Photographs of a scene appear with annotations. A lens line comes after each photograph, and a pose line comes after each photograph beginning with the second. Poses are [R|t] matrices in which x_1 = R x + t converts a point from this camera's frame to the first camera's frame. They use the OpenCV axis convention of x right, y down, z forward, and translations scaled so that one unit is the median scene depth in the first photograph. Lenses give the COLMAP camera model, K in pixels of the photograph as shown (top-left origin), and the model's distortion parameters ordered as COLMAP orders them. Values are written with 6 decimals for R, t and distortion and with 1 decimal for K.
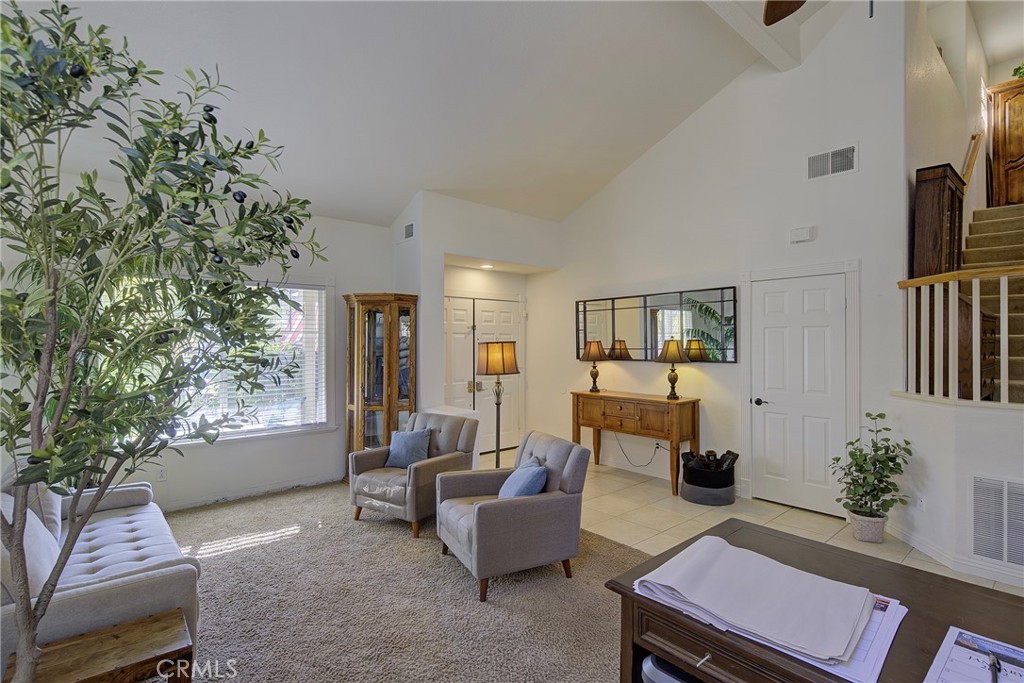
lens RADIAL K [[493.8, 0, 516.7], [0, 493.8, 340.4], [0, 0, 1]] dist [0.010682, -0.000829]
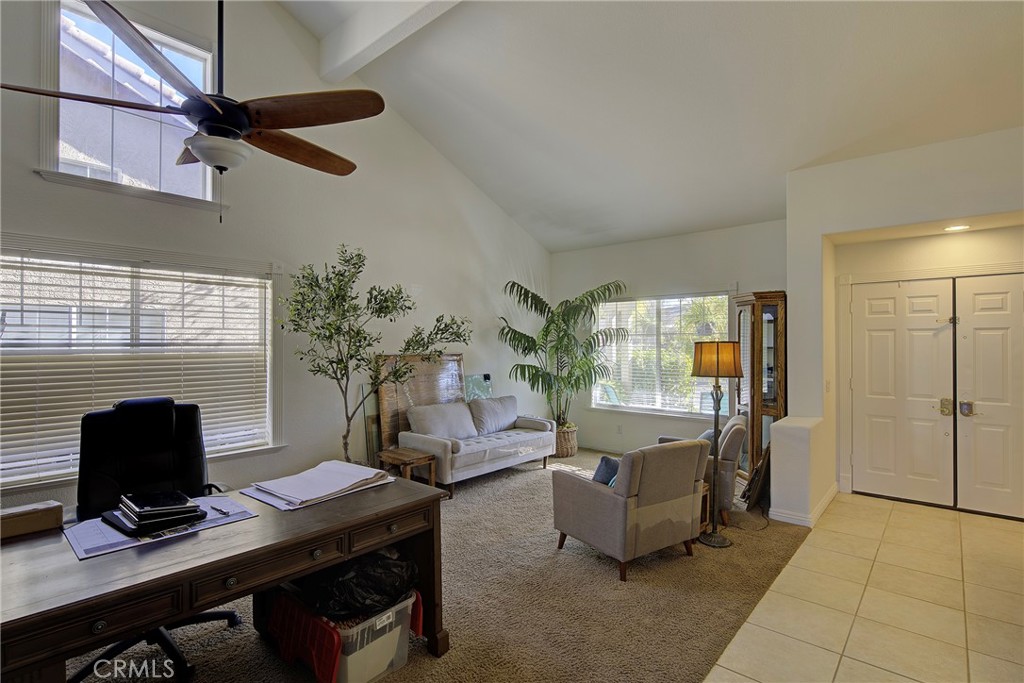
lens RADIAL K [[493.8, 0, 516.7], [0, 493.8, 340.4], [0, 0, 1]] dist [0.010682, -0.000829]
pose [[0.122720, -0.008305, -0.992407, 0.519066], [0.004742, 0.999958, -0.007782, 0.003792], [0.992430, -0.003751, 0.122754, 0.323732]]
